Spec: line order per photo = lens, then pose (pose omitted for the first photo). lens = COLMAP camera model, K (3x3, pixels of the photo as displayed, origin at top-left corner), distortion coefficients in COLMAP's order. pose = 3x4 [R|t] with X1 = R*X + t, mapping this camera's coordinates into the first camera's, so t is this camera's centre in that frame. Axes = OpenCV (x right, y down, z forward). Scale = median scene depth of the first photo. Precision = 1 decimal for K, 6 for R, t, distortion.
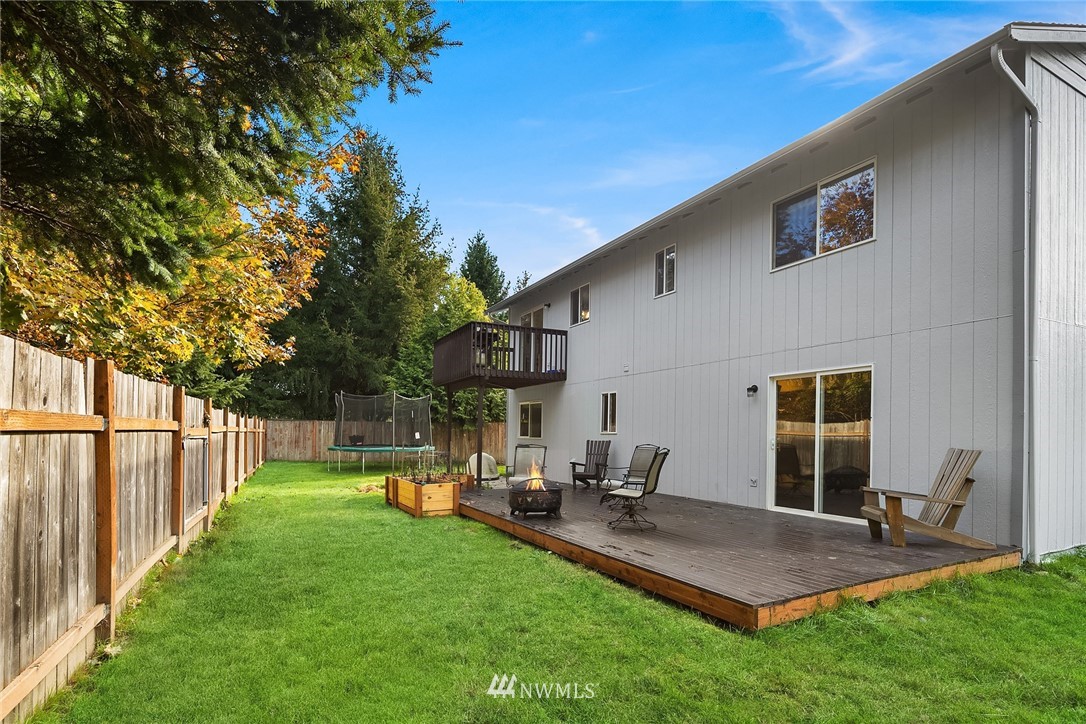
lens RADIAL K [[517.3, 0, 538.7], [0, 517.3, 325.1], [0, 0, 1]] dist [-0.000907, -0.000297]
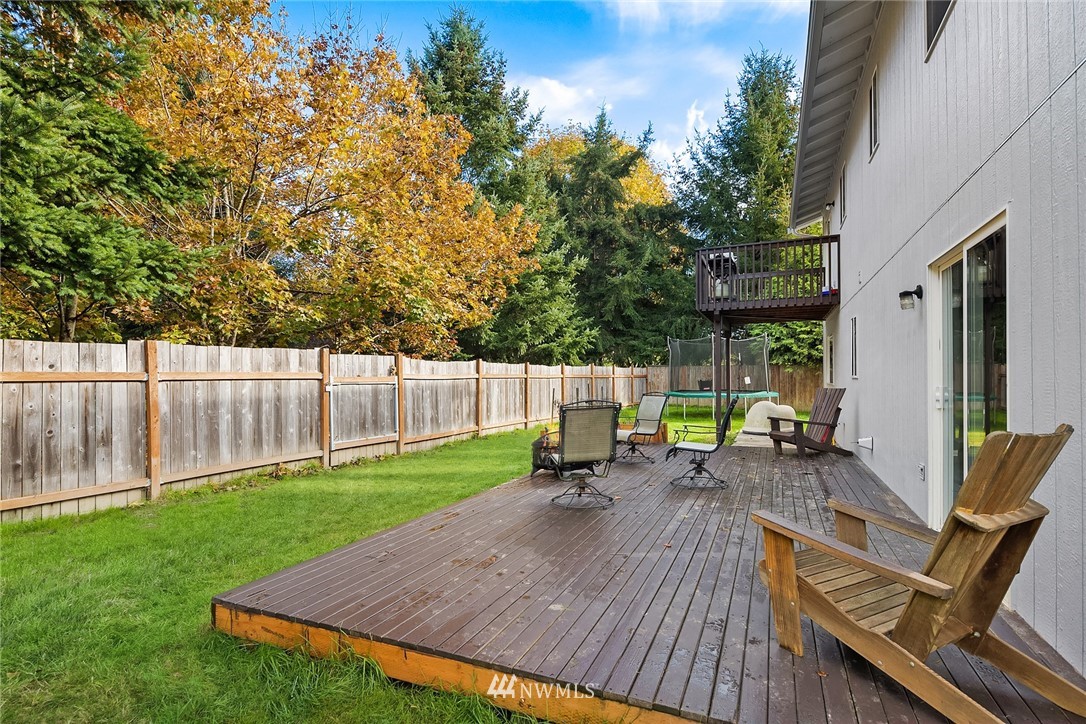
lens RADIAL K [[522.5, 0, 543.0], [0, 522.5, 362.0], [0, 0, 1]] dist [-0.000654, -0.000091]
pose [[0.634220, -0.021827, -0.772844, 0.365743], [0.159365, 0.981826, 0.103051, 0.046874], [0.756550, -0.188522, 0.626173, 0.249653]]
